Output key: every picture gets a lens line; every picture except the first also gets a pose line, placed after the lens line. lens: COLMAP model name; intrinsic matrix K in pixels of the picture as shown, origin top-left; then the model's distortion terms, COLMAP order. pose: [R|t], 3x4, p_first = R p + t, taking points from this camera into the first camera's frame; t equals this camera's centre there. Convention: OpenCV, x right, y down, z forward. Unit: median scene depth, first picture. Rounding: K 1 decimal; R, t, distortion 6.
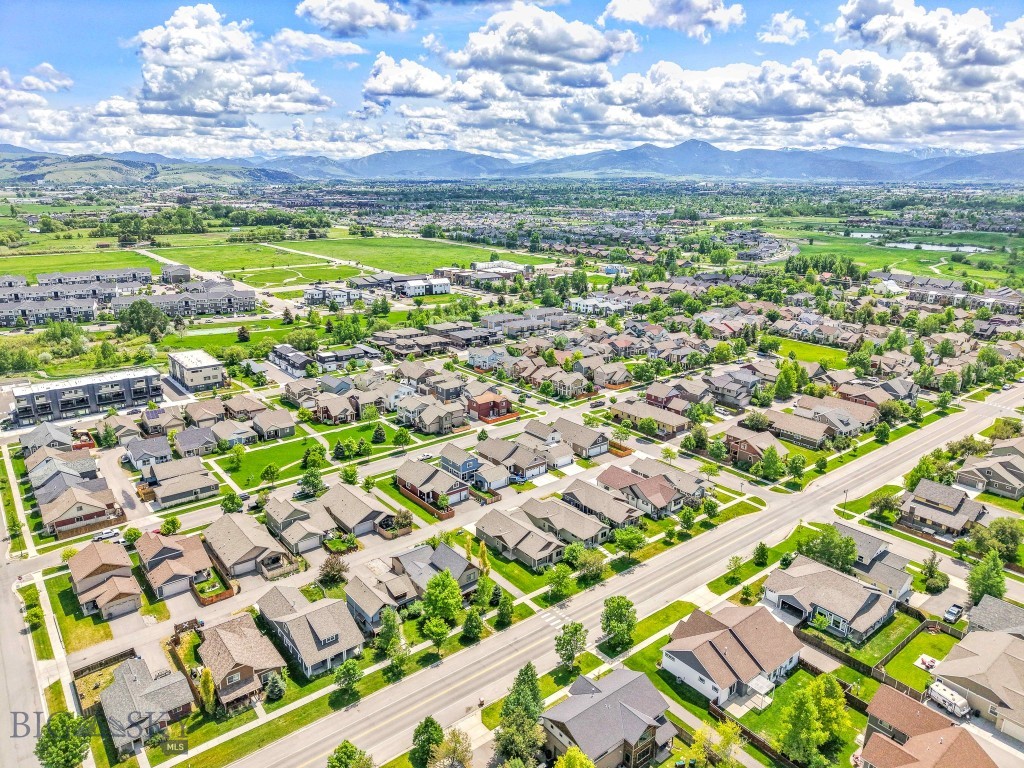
lens RADIAL K [[699.9, 0, 513.1], [0, 699.9, 382.5], [0, 0, 1]] dist [0.025376, -0.025128]
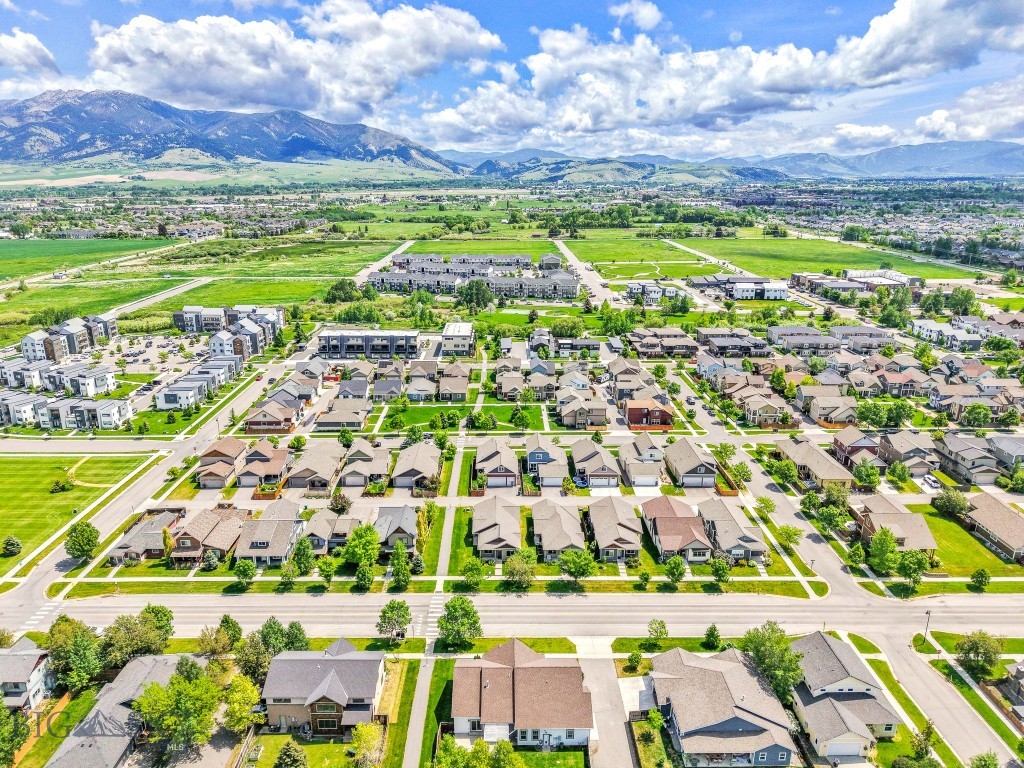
lens RADIAL K [[699.9, 0, 510.3], [0, 699.9, 387.3], [0, 0, 1]] dist [0.025376, -0.025128]
pose [[0.779892, 0.173475, -0.601394, 0.405355], [-0.168772, 0.983520, 0.064836, -0.032518], [0.602730, 0.050933, 0.796318, 0.134351]]
